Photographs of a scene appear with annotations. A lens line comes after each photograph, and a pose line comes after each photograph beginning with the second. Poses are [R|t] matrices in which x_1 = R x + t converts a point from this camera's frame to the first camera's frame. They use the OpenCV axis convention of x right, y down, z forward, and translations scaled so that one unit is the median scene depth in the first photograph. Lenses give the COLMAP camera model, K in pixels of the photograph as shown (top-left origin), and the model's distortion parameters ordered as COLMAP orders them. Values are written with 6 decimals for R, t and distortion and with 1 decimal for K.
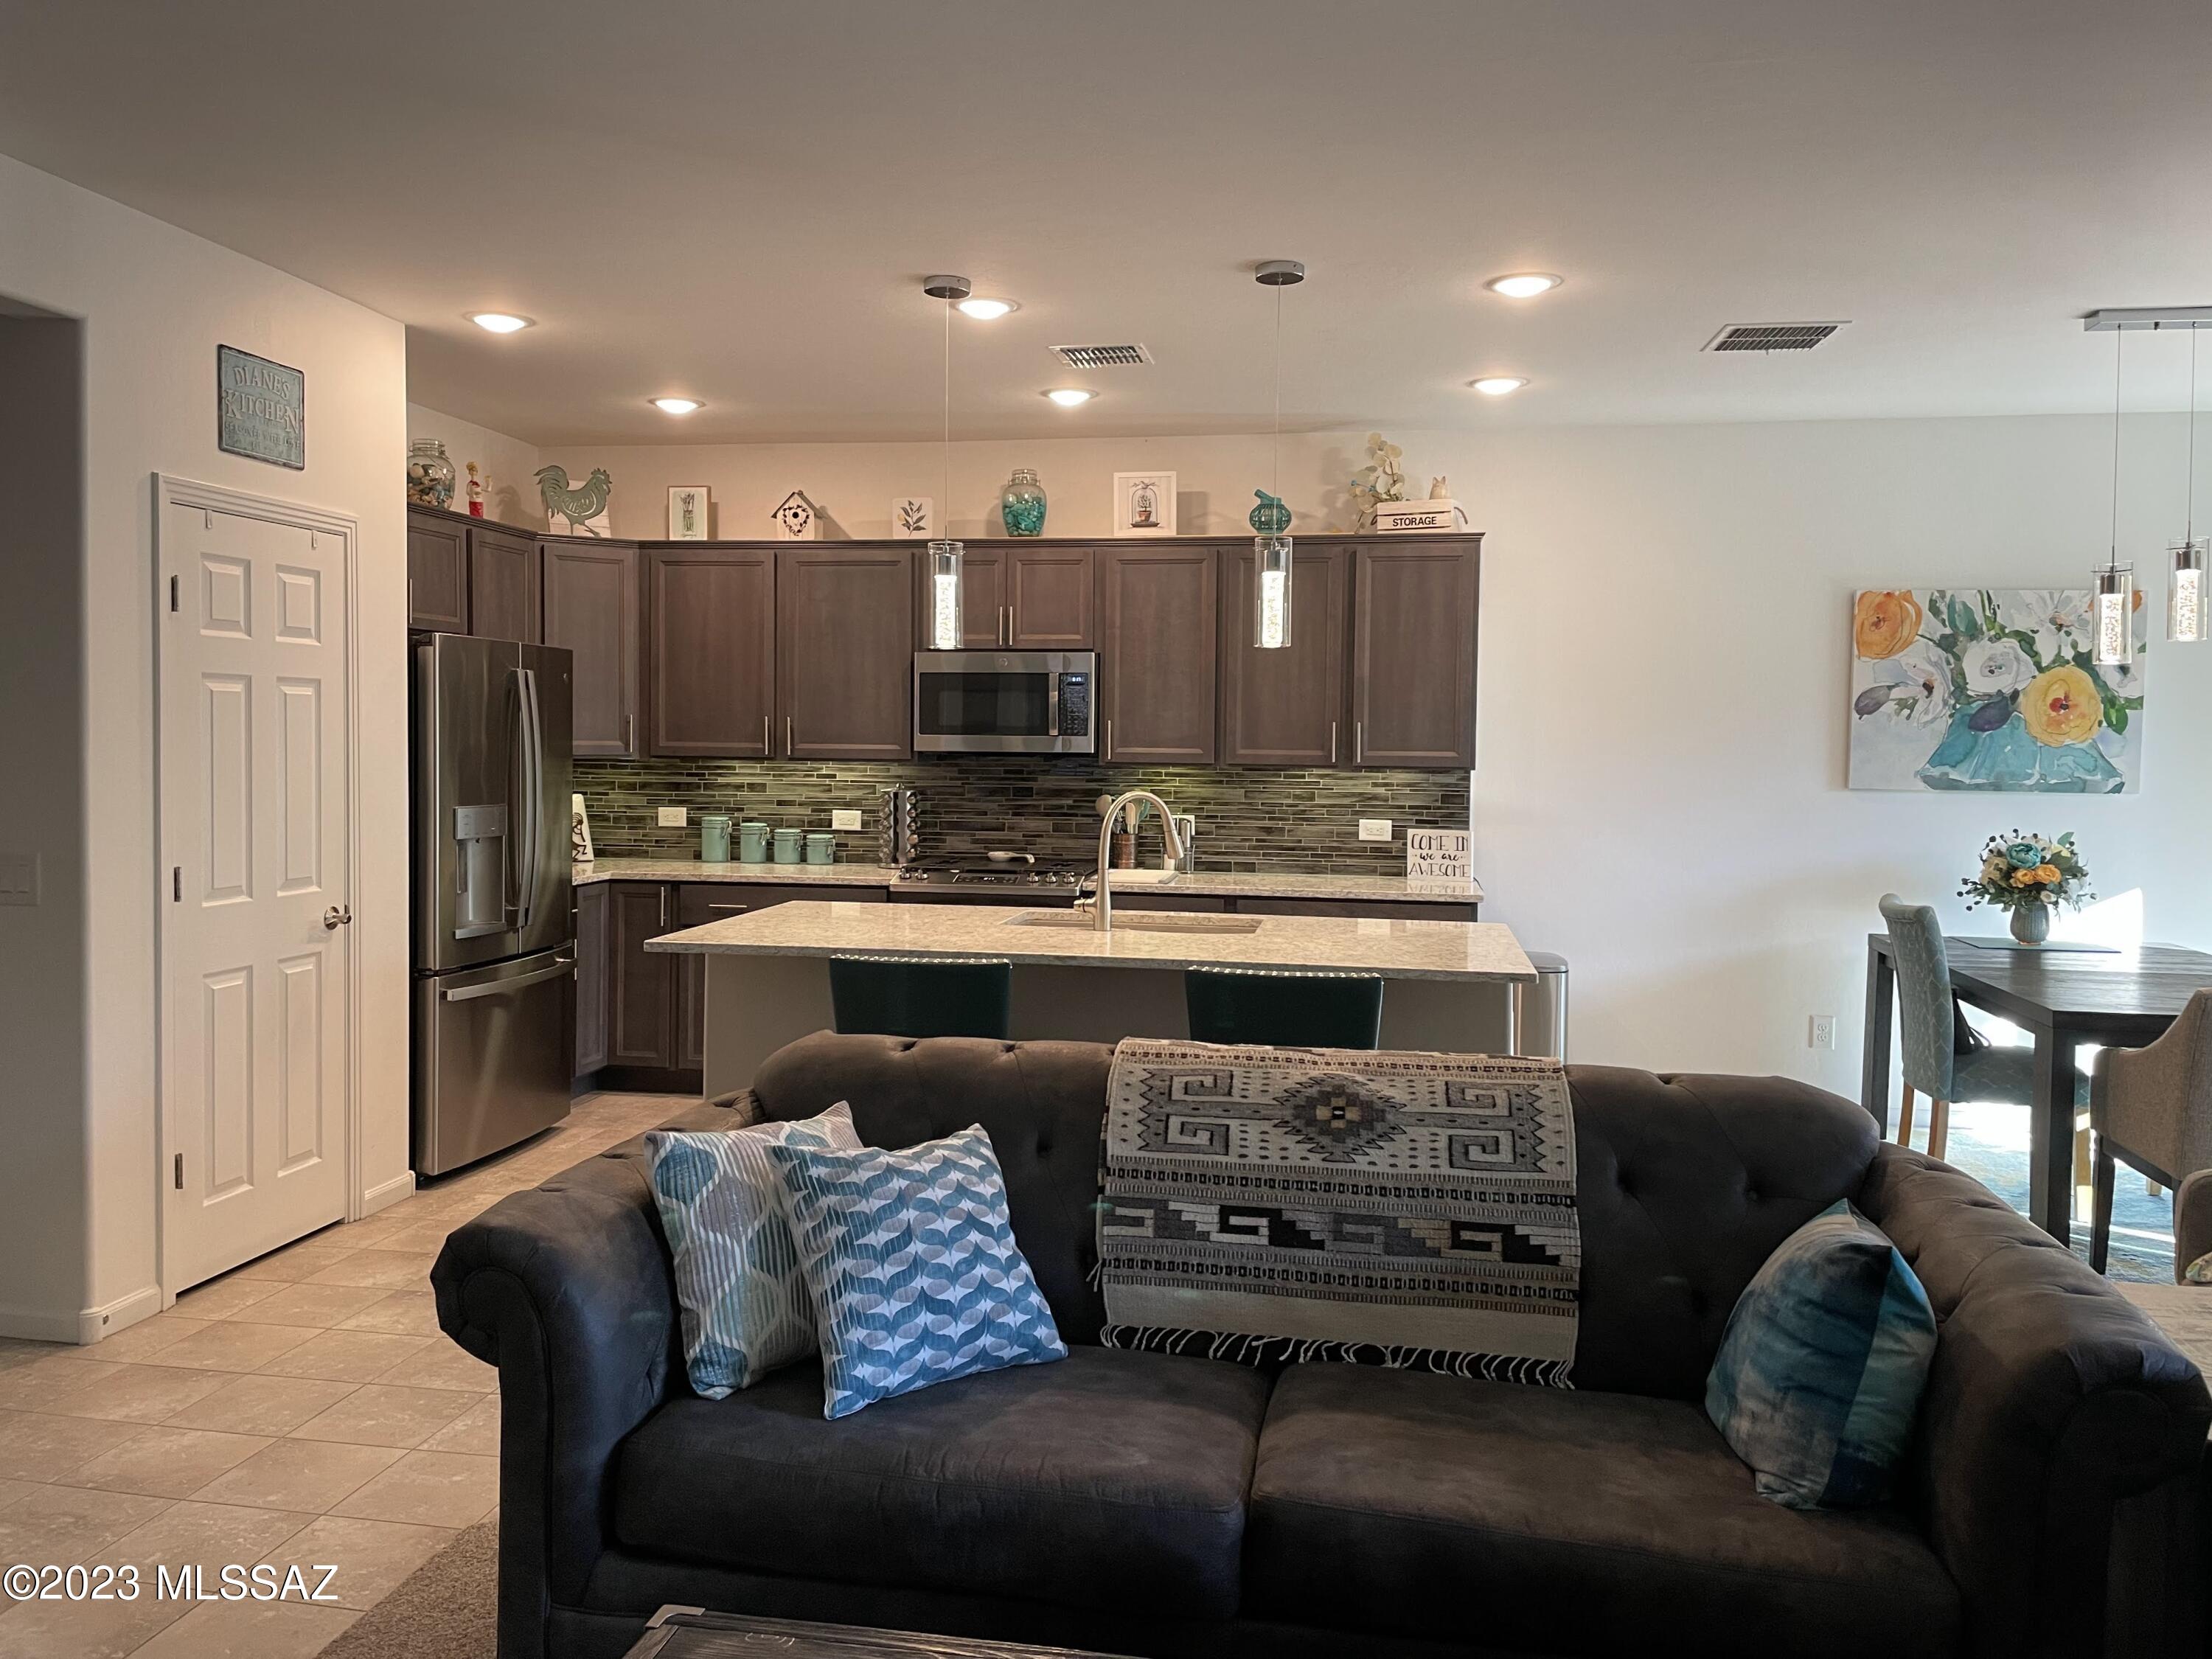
lens RADIAL K [[1688.5, 0, 1077.7], [0, 1688.5, 782.6], [0, 0, 1]] dist [0.102522, -0.141440]
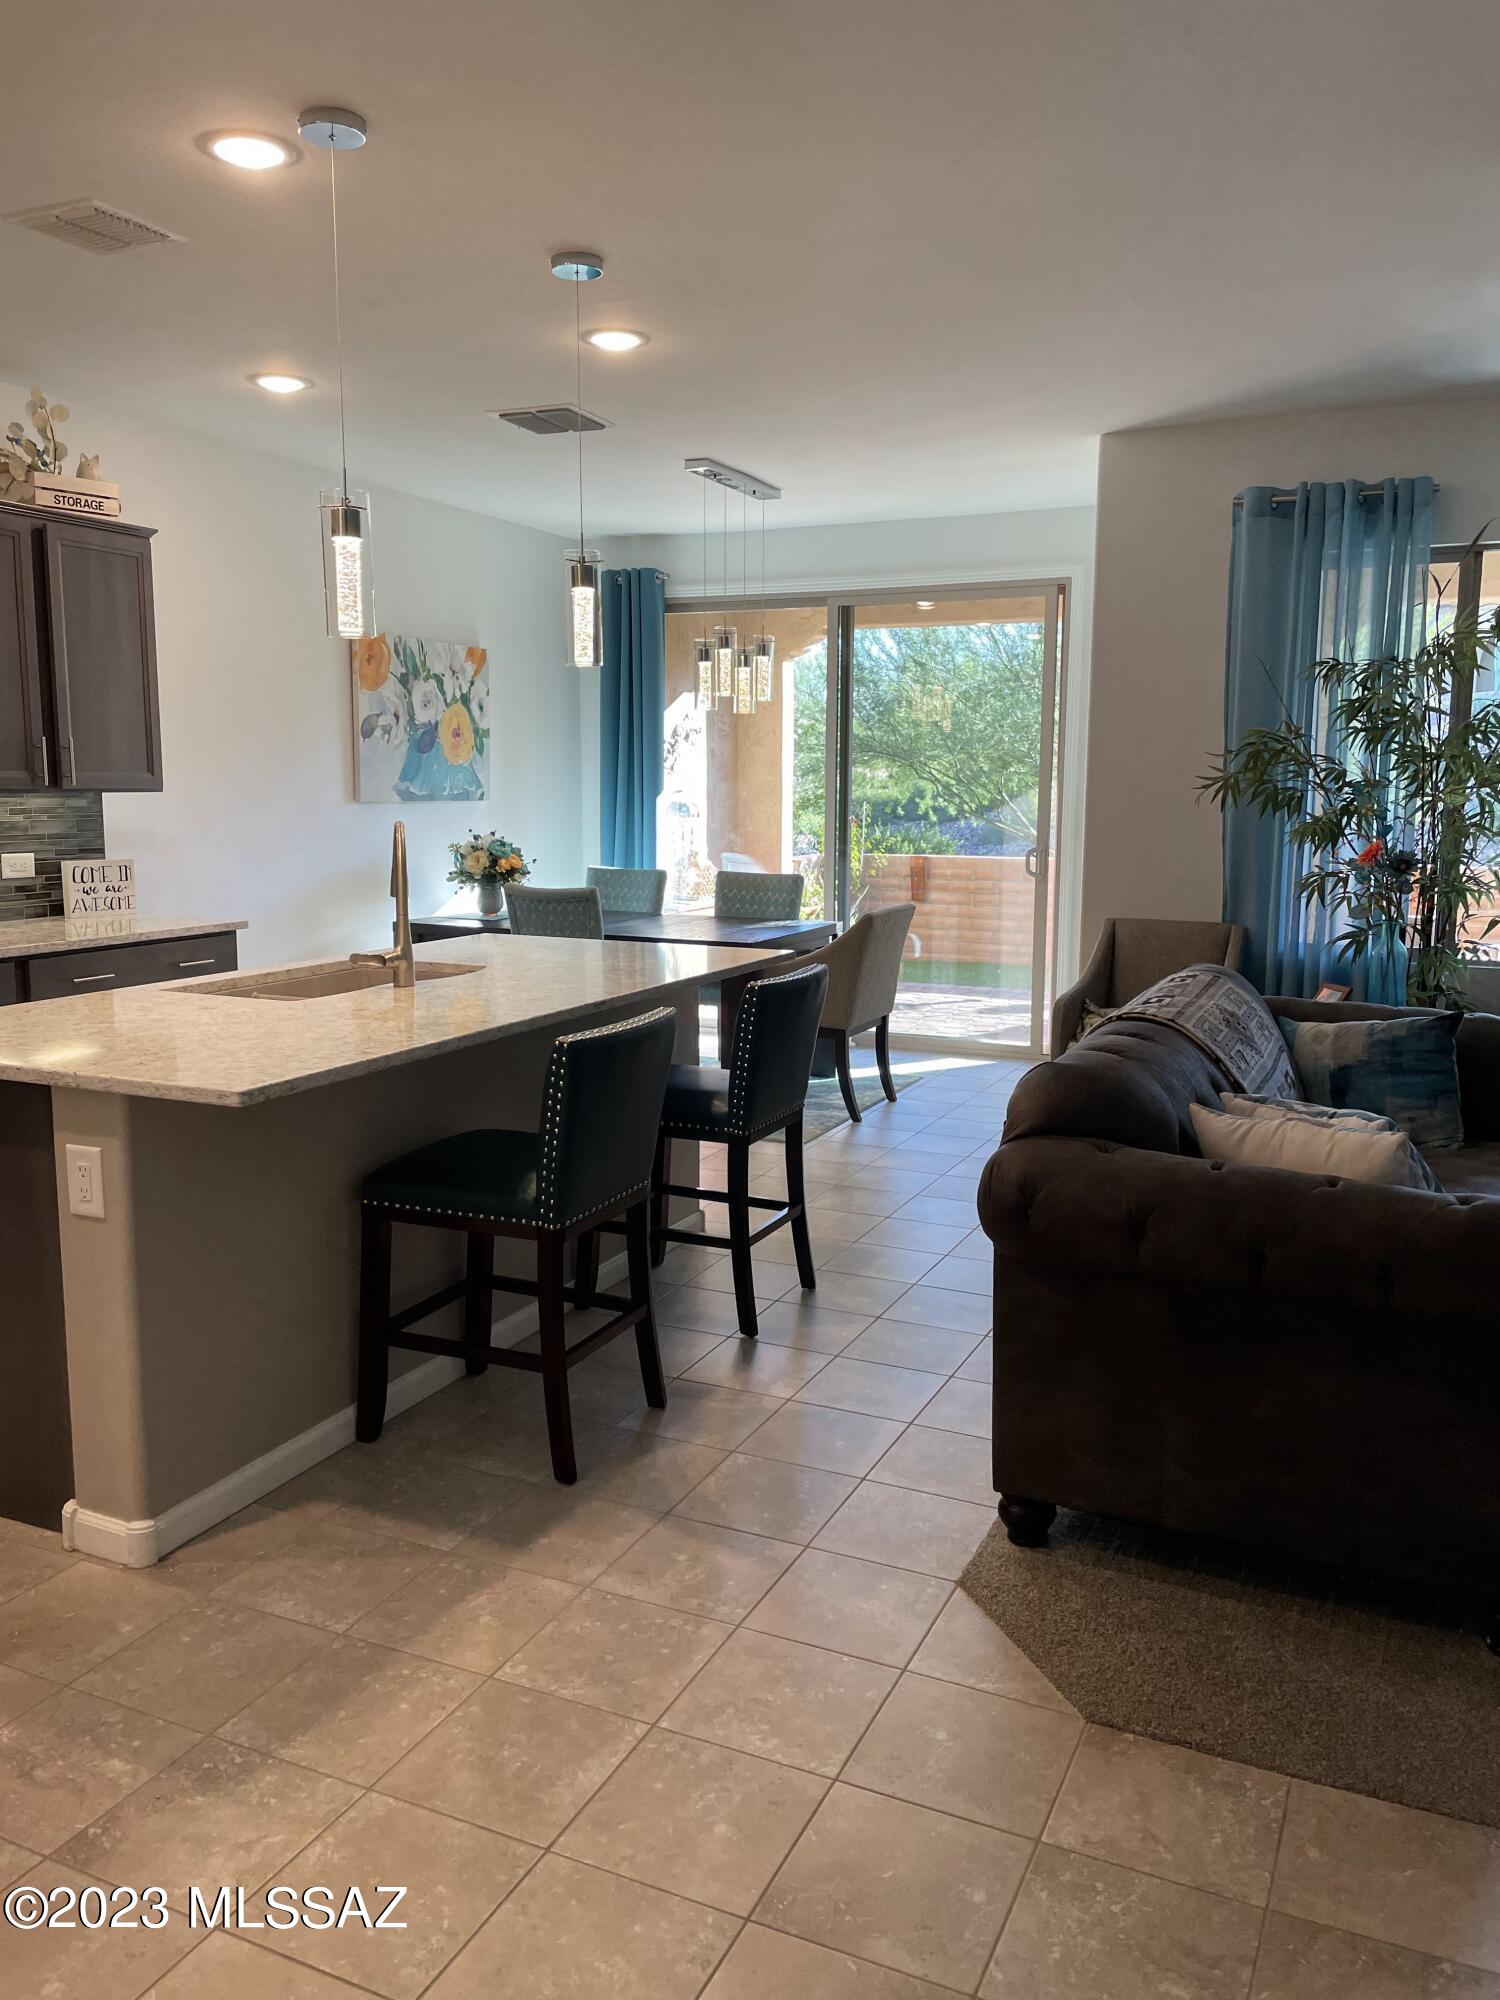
lens RADIAL K [[1521.3, 0, 772.6], [0, 1521.3, 992.0], [0, 0, 1]] dist [0.072148, -0.097998]
pose [[0.236105, -0.146164, 0.960672, -0.525905], [0.023819, 0.989196, 0.144650, -0.012908], [-0.971436, -0.011270, 0.237036, 0.485968]]
